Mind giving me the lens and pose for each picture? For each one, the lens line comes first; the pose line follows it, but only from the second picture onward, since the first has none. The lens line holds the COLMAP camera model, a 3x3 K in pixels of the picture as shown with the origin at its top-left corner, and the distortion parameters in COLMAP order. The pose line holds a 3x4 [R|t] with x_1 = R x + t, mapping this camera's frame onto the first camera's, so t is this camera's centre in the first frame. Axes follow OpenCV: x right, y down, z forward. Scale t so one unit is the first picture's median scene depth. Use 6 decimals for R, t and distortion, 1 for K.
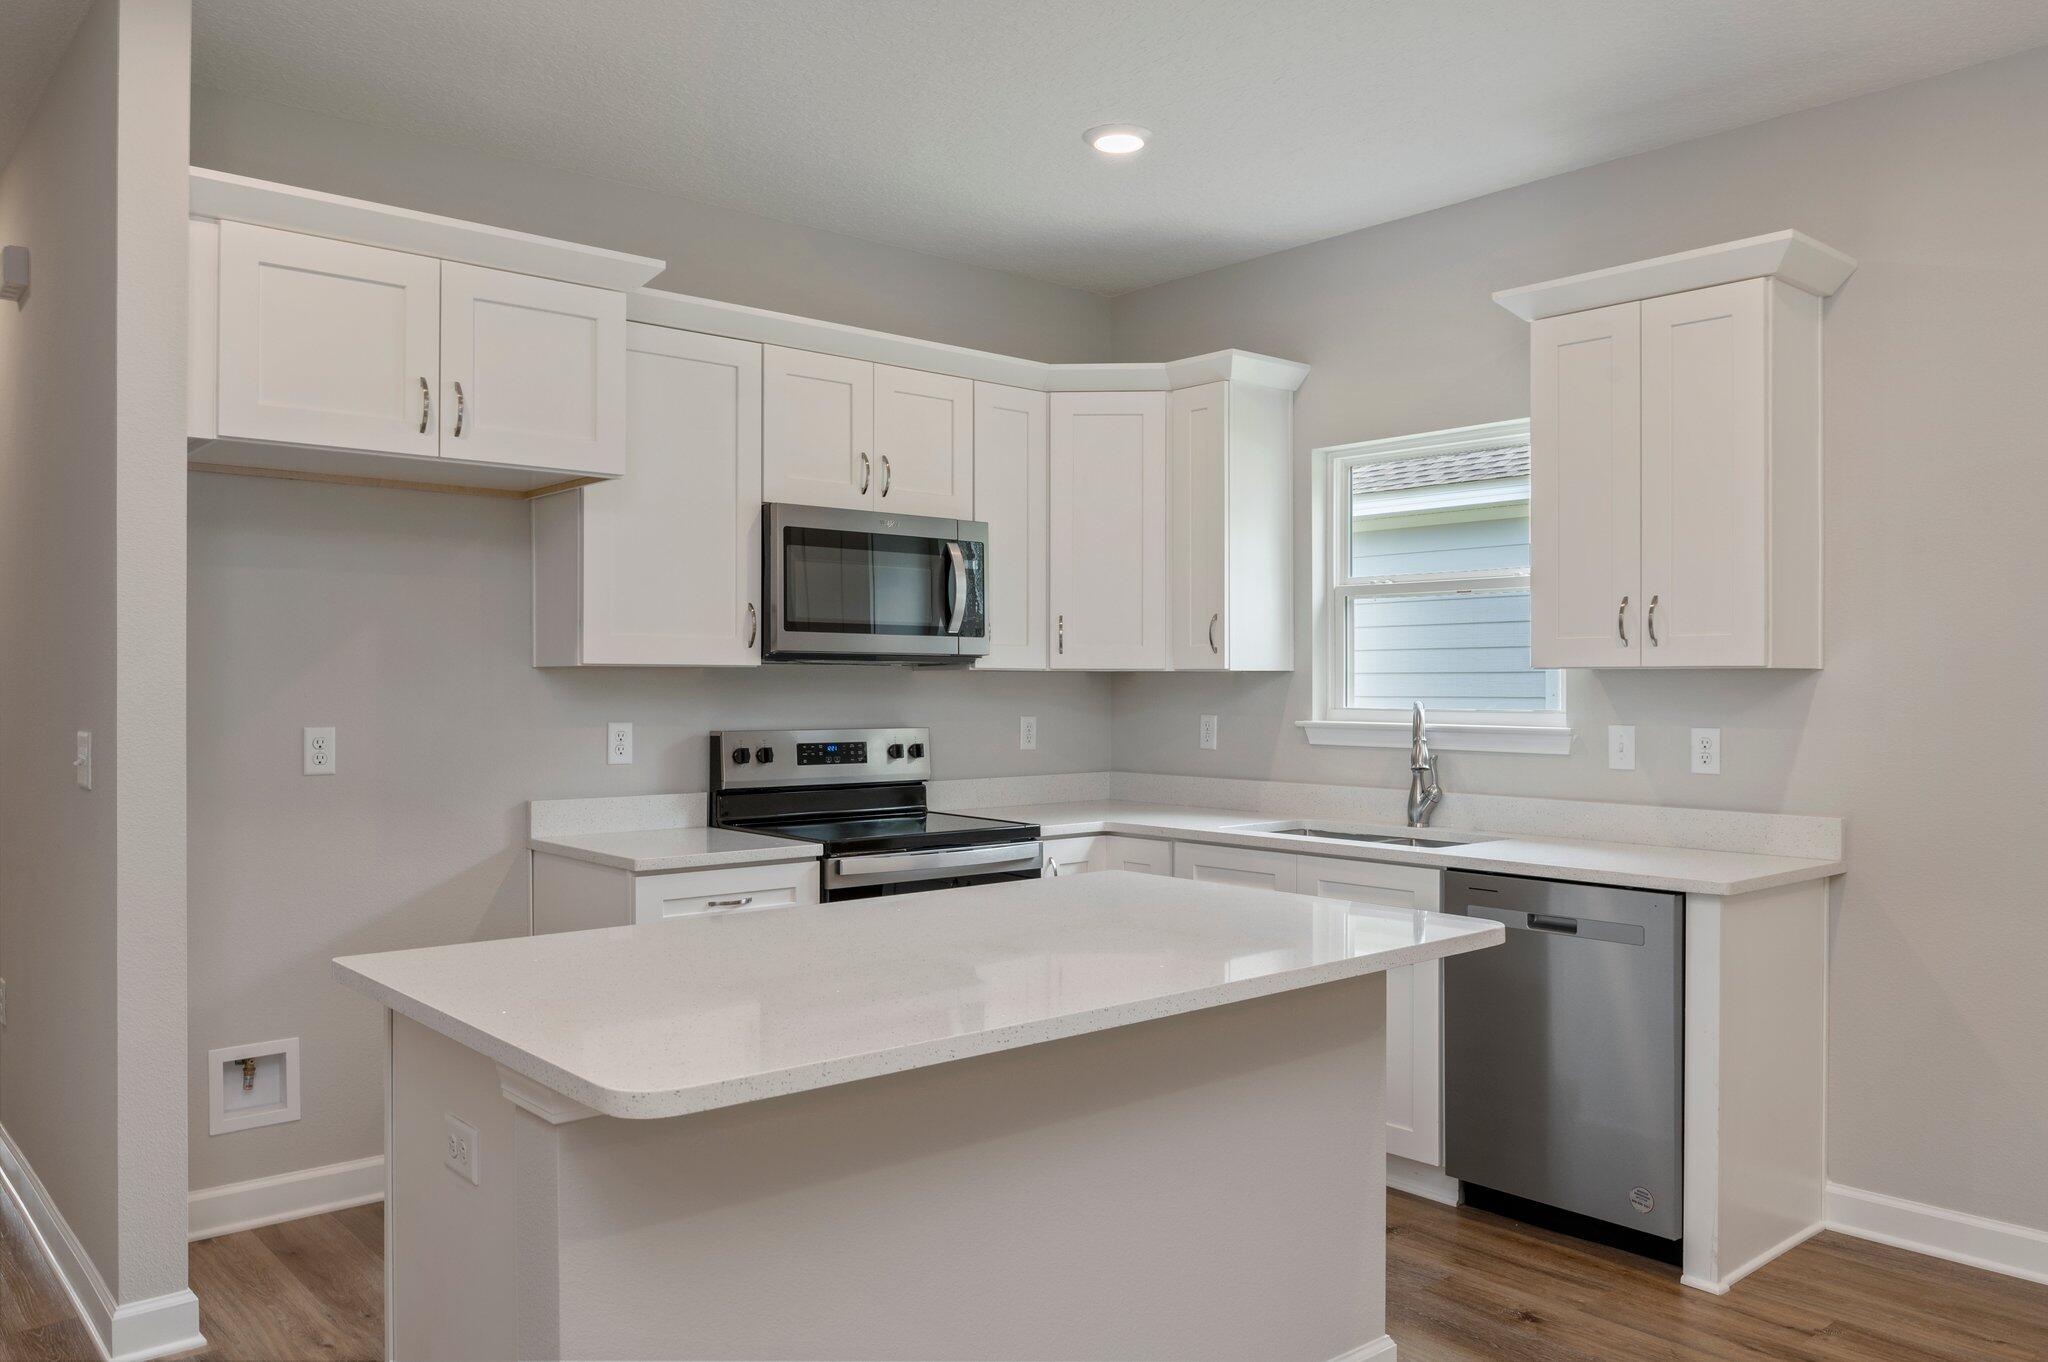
lens RADIAL K [[1500.3, 0, 1024.0], [0, 1500.3, 681.0], [0, 0, 1]] dist [-0.023099, -0.001727]
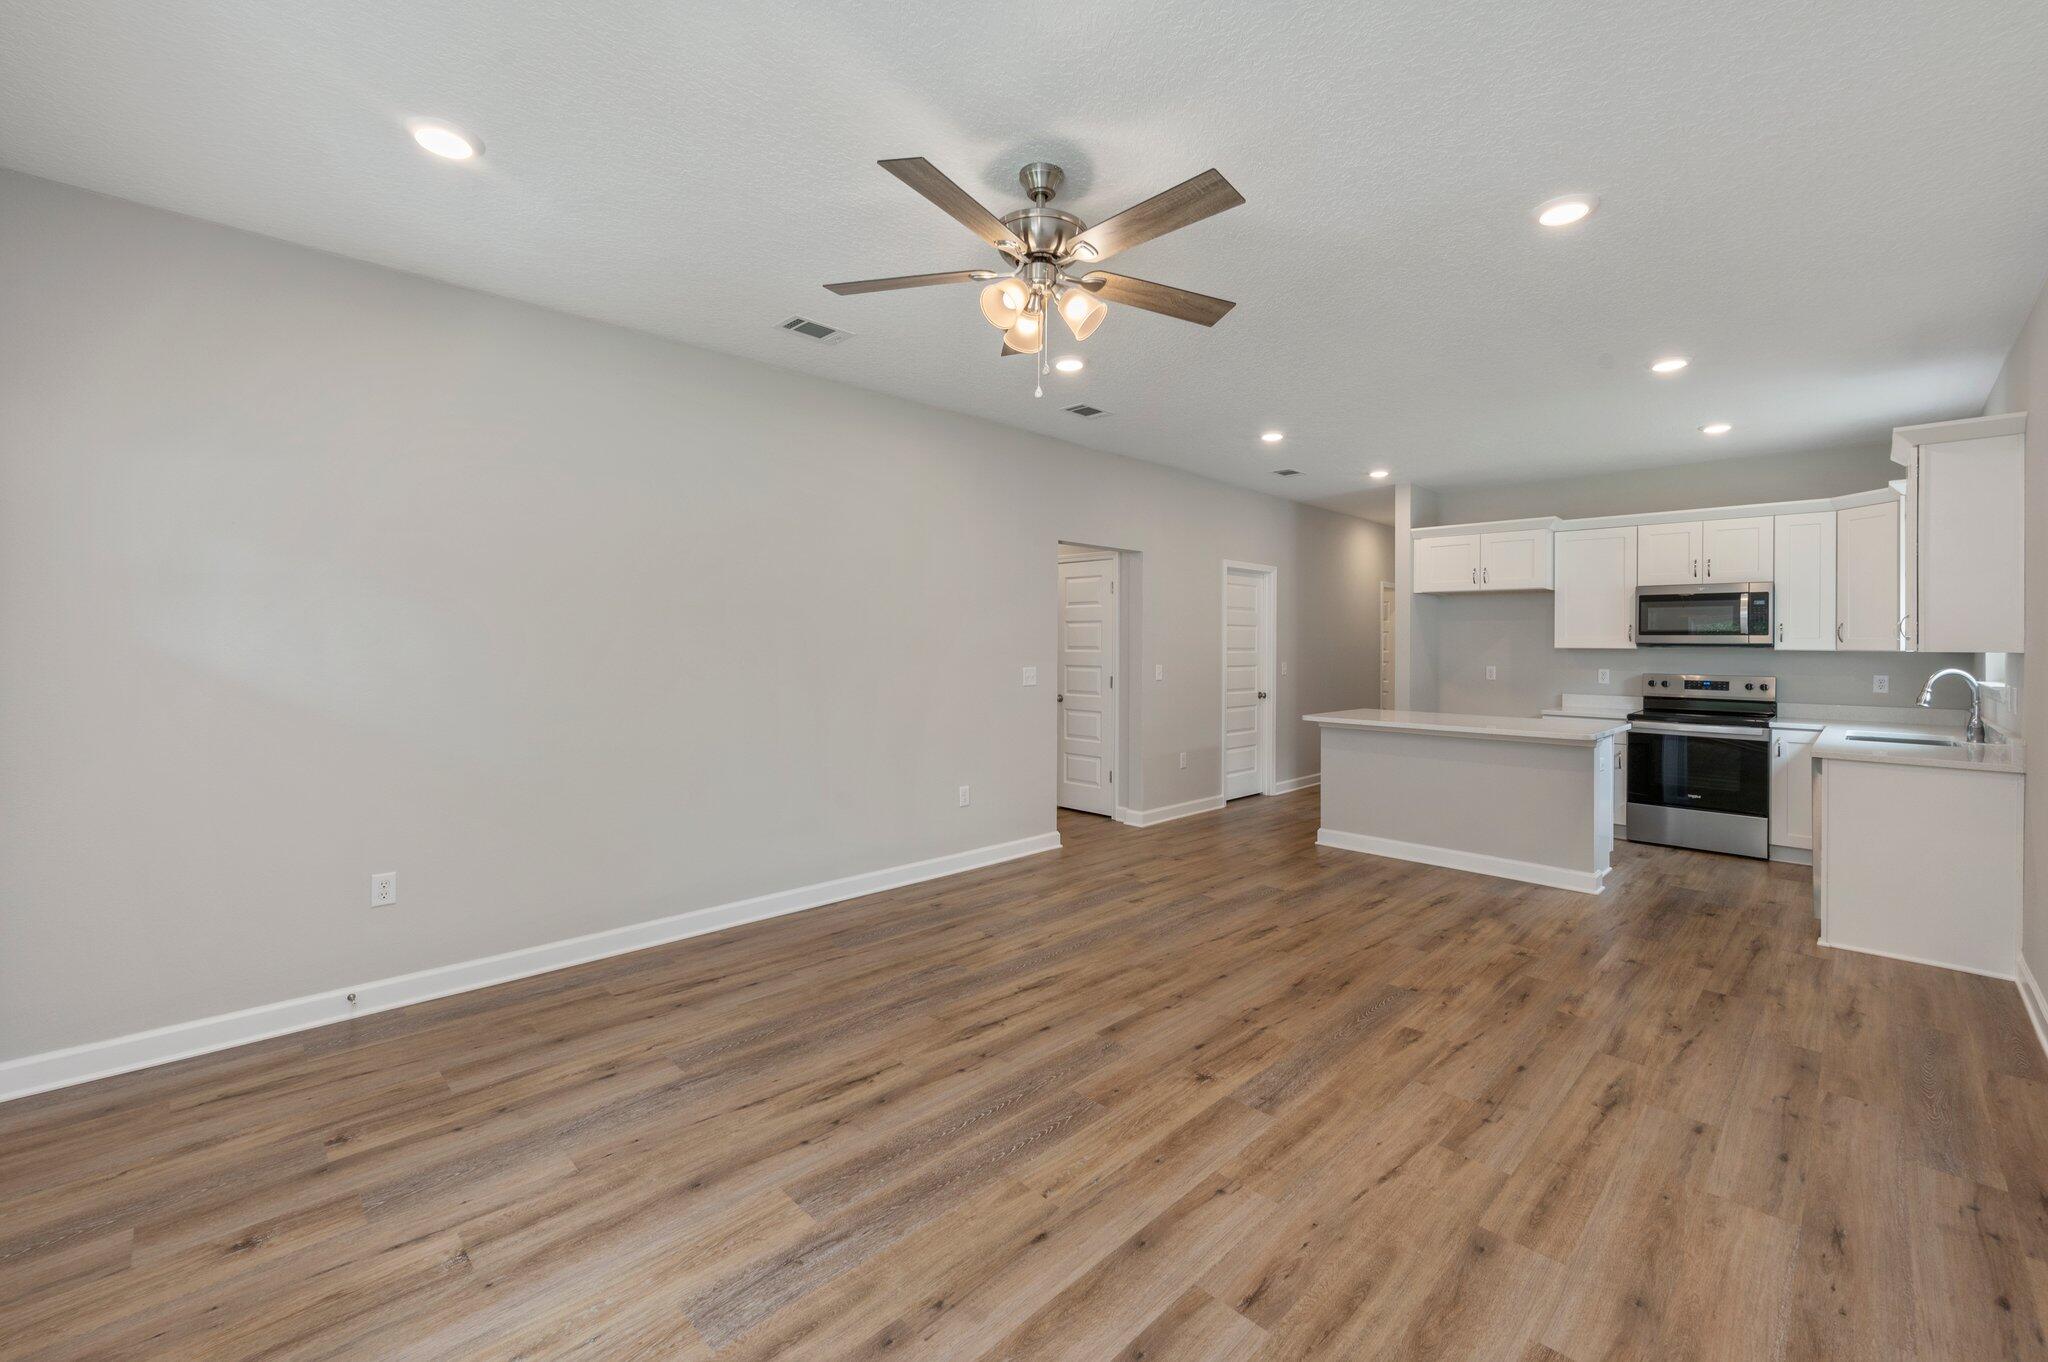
lens RADIAL K [[837.5, 0, 997.3], [0, 837.5, 648.7], [0, 0, 1]] dist [0.000570, -0.000143]
pose [[0.035530, 0.003549, -0.999362, 1.189249], [-0.005536, 0.999979, 0.003354, -0.007762], [0.999353, 0.005413, 0.035549, -0.164966]]
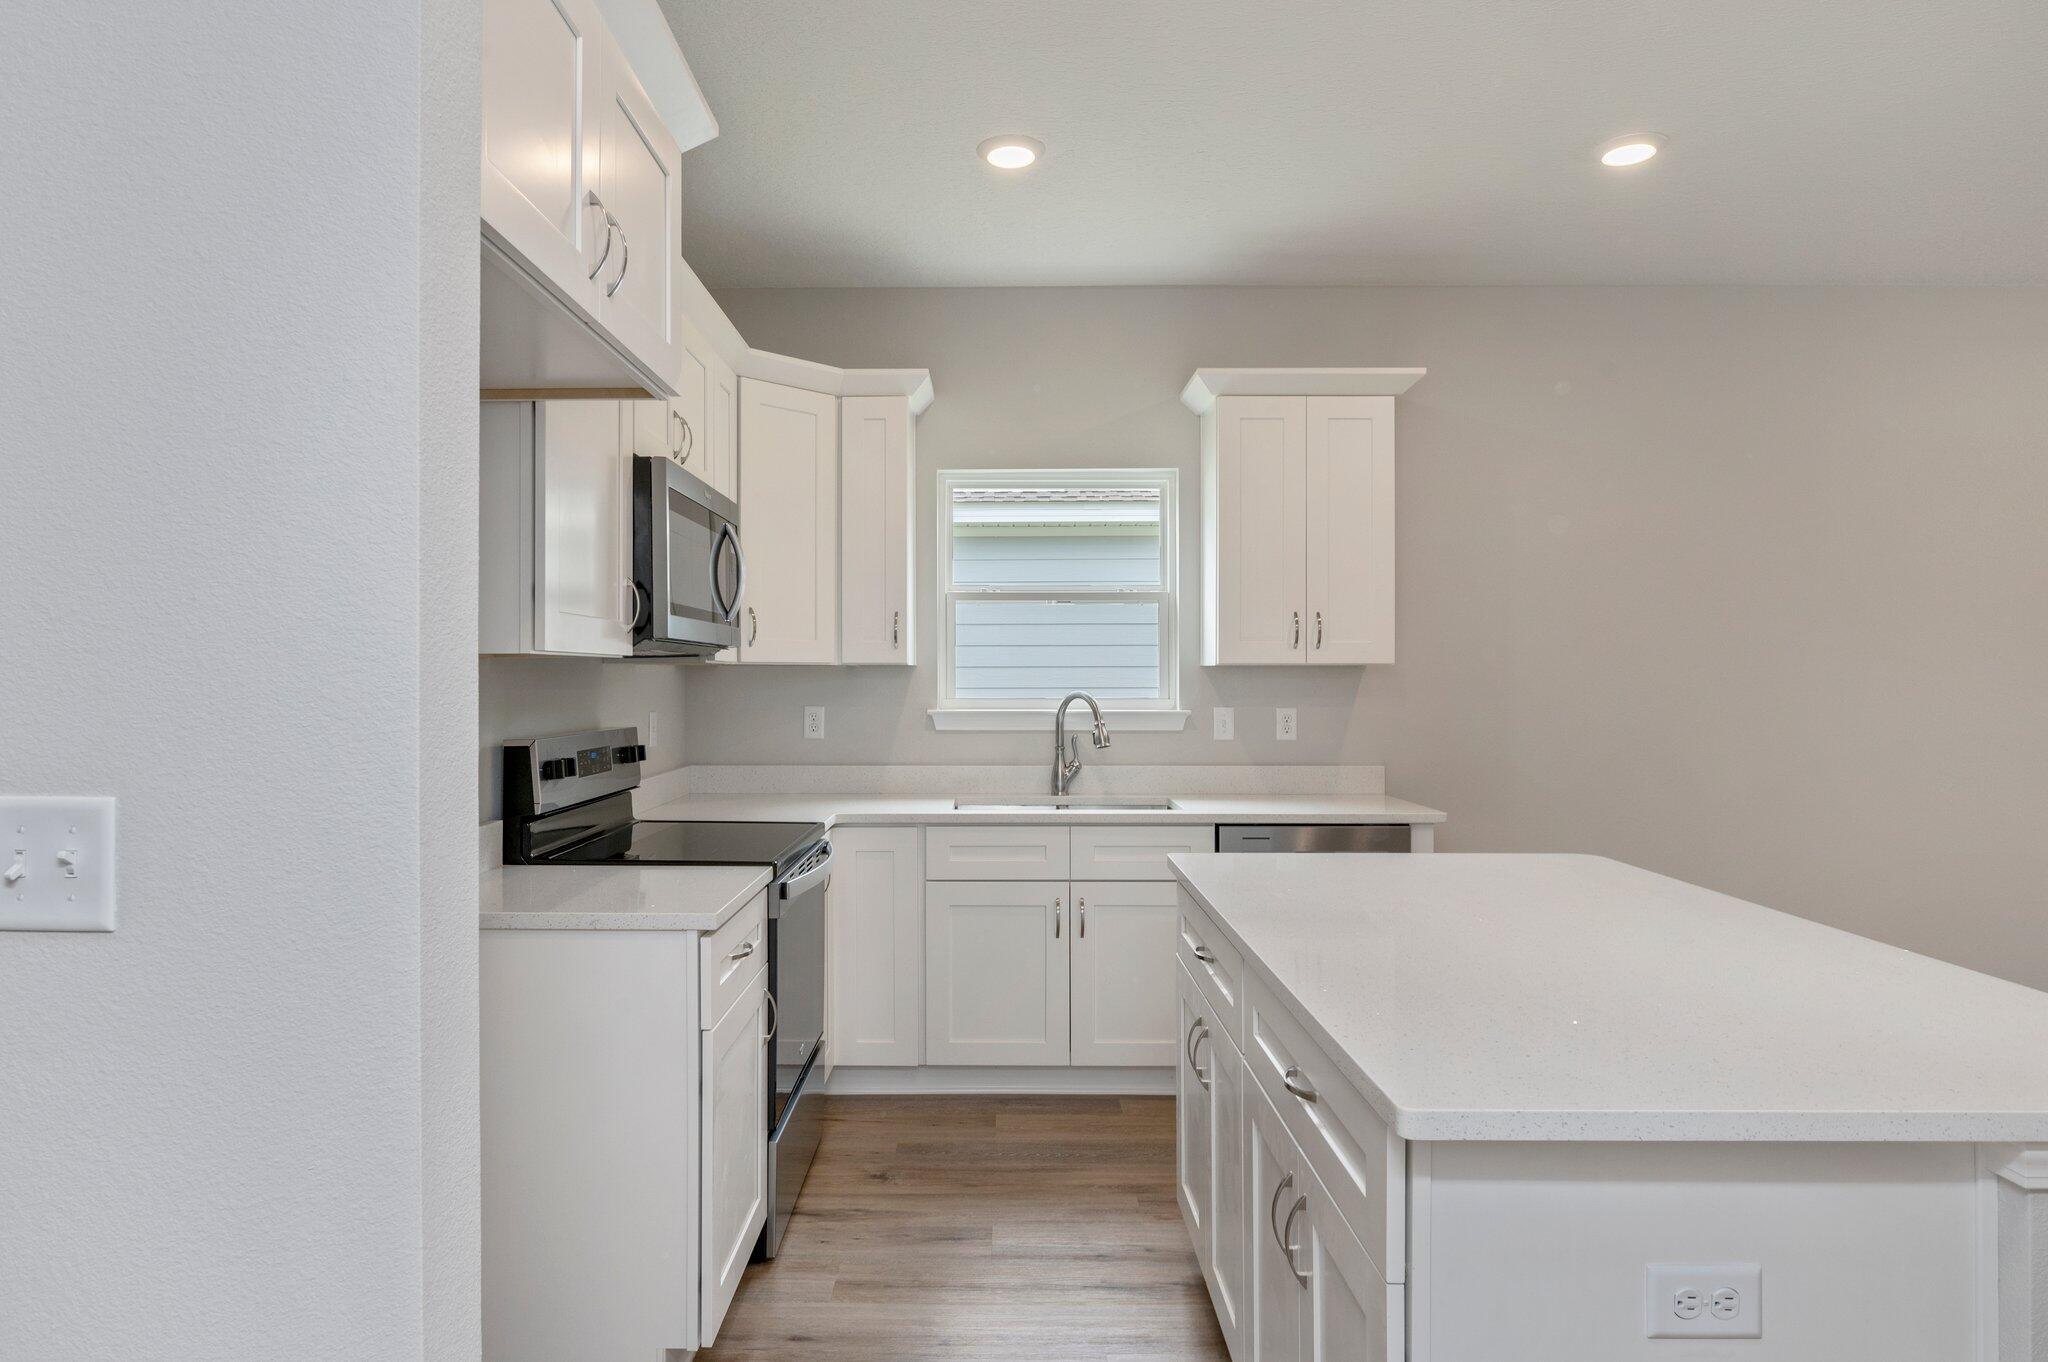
lens RADIAL K [[1185.1, 0, 969.5], [0, 1185.1, 672.4], [0, 0, 1]] dist [-0.001013, -0.000084]
pose [[0.681128, 0.000276, 0.732164, -0.492553], [0.001025, 0.999999, -0.001331, -0.000360], [-0.732163, 0.001657, 0.681127, 0.407407]]
